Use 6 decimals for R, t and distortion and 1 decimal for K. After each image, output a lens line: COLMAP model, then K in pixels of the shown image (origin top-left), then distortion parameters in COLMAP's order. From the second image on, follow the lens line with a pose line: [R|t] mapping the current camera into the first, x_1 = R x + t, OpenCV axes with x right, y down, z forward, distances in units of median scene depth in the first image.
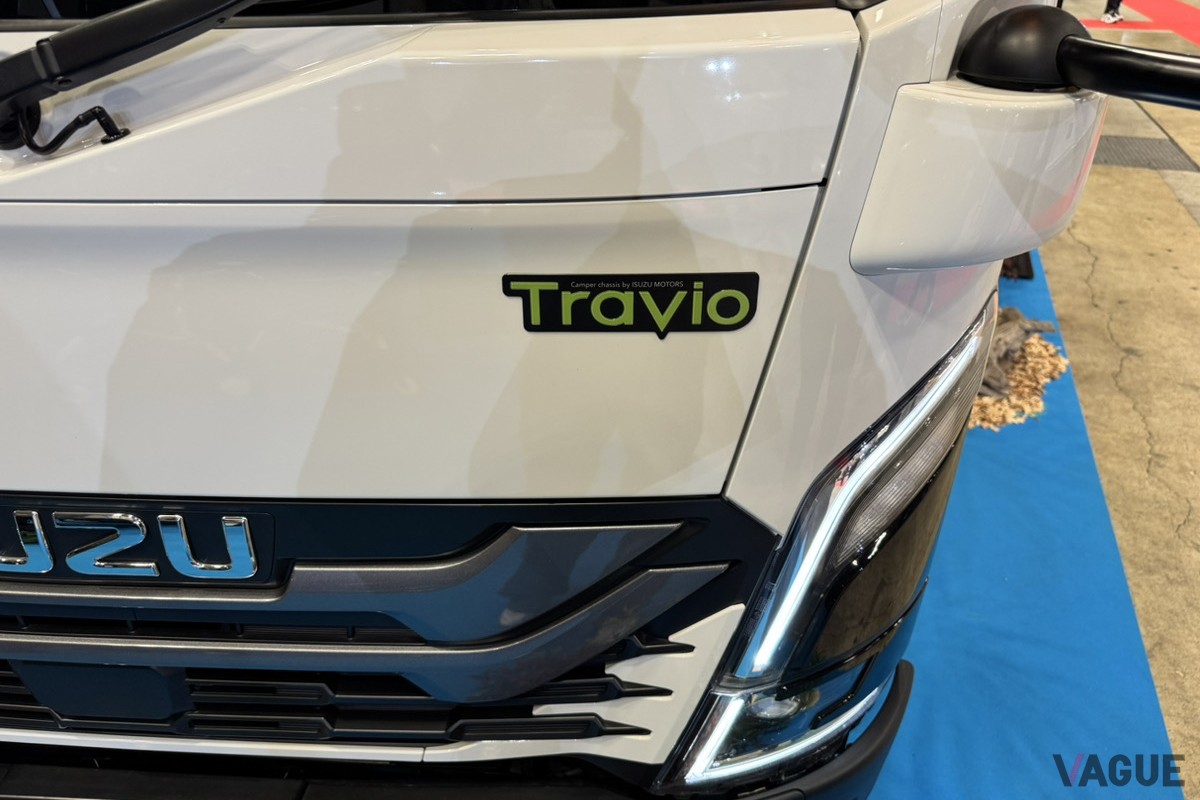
lens RADIAL K [[852.4, 0, 599.1], [0, 852.4, 405.6], [0, 0, 1]] dist [0.001318, -0.003757]
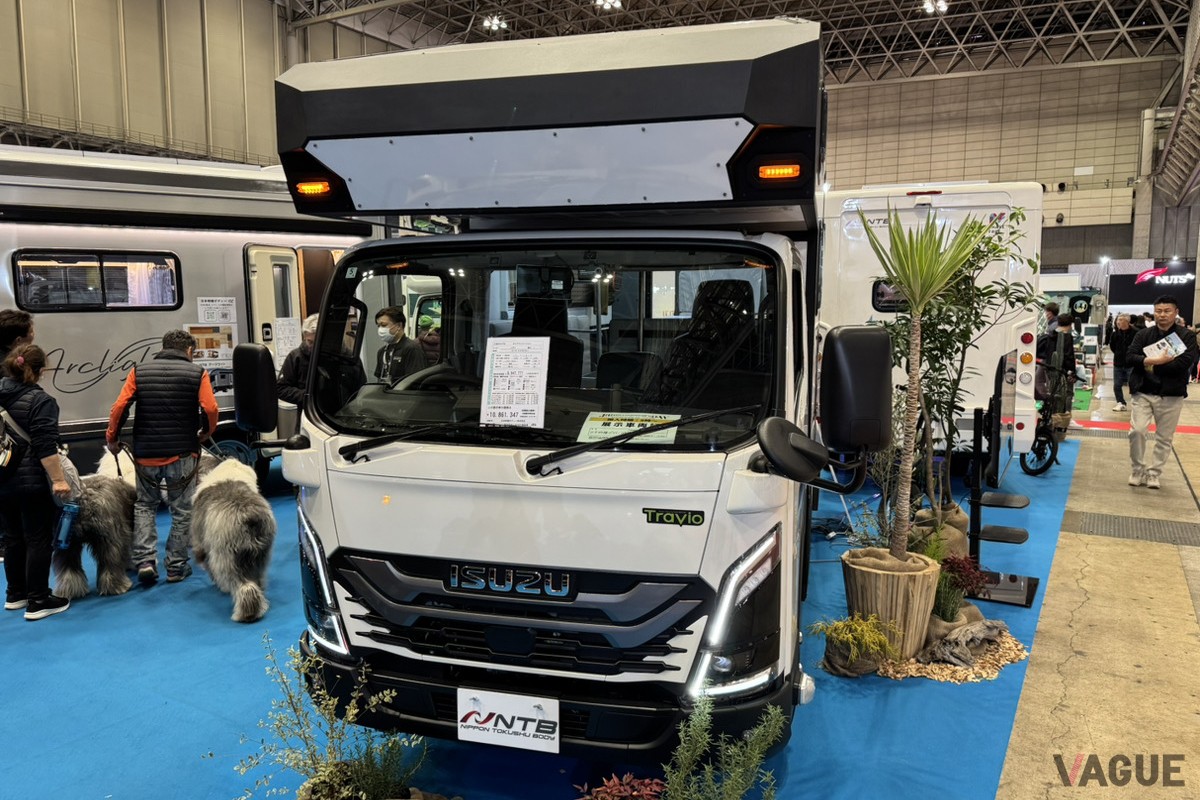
lens RADIAL K [[852.4, 0, 599.1], [0, 852.4, 405.6], [0, 0, 1]] dist [0.001318, -0.003757]
pose [[0.980025, 0.028203, -0.196864, 0.364643], [-0.106309, 0.910885, -0.398731, 0.810153], [0.168076, 0.411695, 0.895689, -2.251541]]
